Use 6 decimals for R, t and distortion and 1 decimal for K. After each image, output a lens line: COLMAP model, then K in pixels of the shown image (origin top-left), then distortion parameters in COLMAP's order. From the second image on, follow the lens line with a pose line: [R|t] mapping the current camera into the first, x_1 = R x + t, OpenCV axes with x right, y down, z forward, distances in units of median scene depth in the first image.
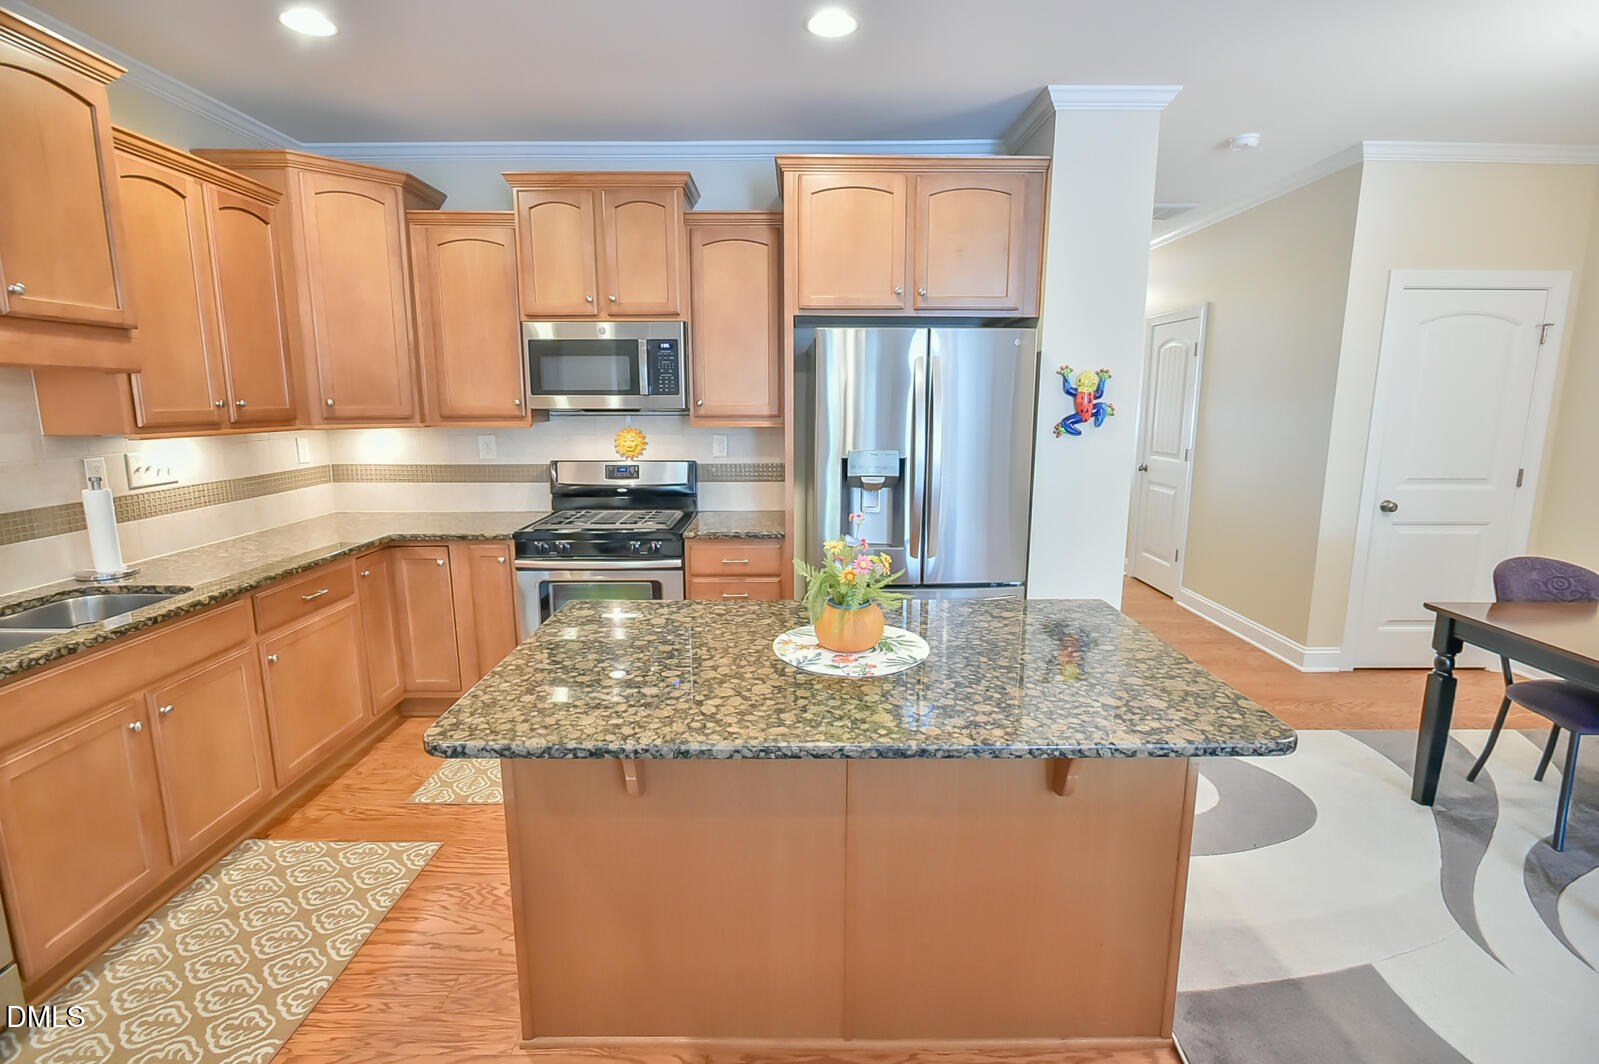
lens RADIAL K [[754.6, 0, 794.4], [0, 754.6, 529.0], [0, 0, 1]] dist [-0.009549, -0.000154]
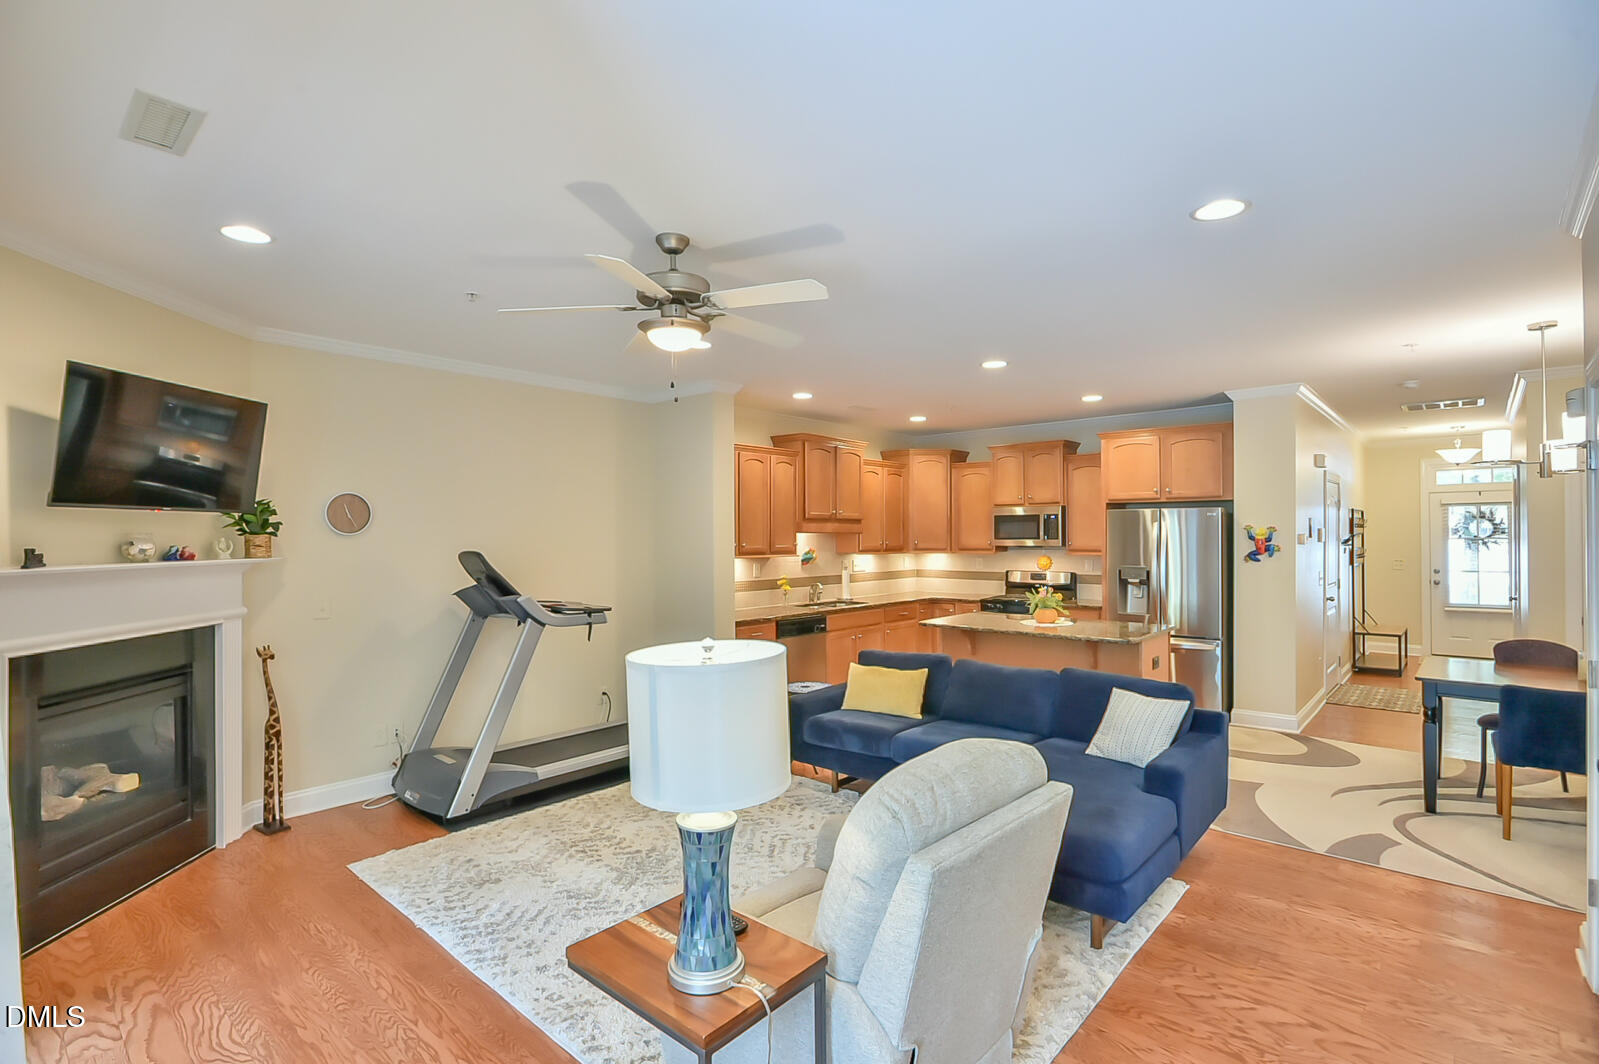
lens RADIAL K [[754.6, 0, 796.6], [0, 754.6, 534.7], [0, 0, 1]] dist [-0.009549, -0.000154]
pose [[0.737193, -0.003968, -0.675670, 0.760864], [-0.111127, 0.985654, -0.127034, 0.163853], [0.666481, 0.168734, 0.726176, -1.060047]]
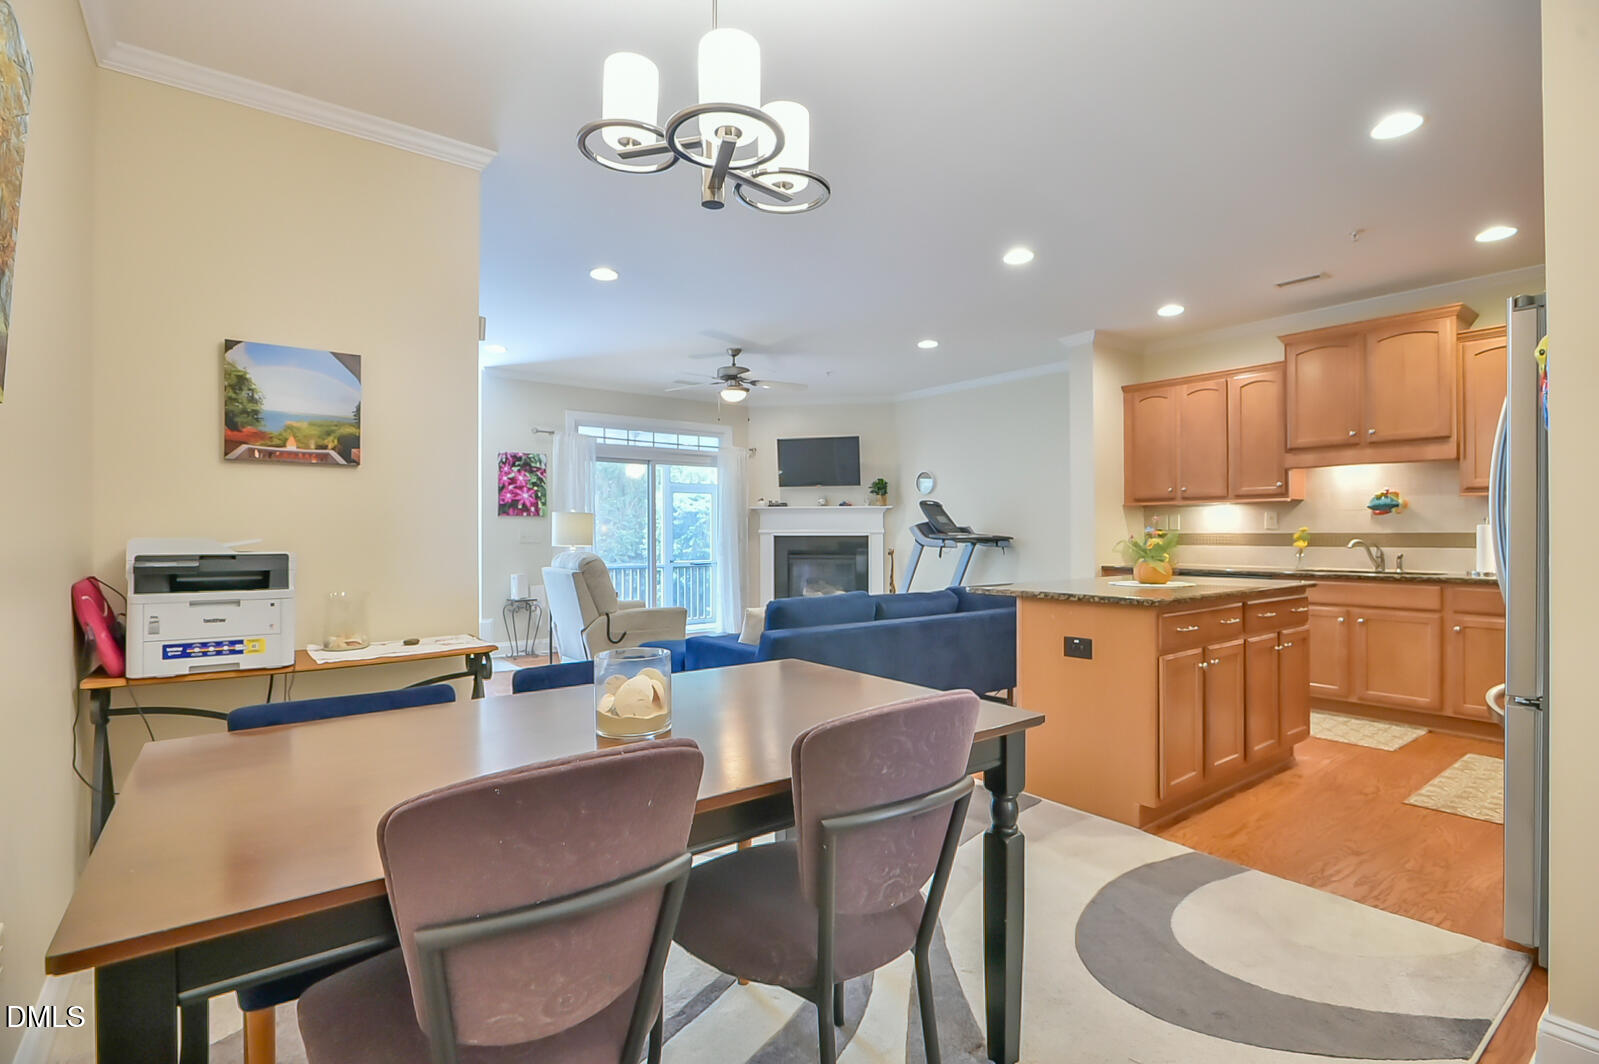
lens RADIAL K [[754.6, 0, 798.8], [0, 754.6, 533.2], [0, 0, 1]] dist [-0.009549, -0.000154]
pose [[-0.810609, 0.000517, -0.585588, 1.057009], [-0.099353, 0.985380, 0.138401, -0.090591], [0.577098, 0.170369, -0.798707, 1.133571]]
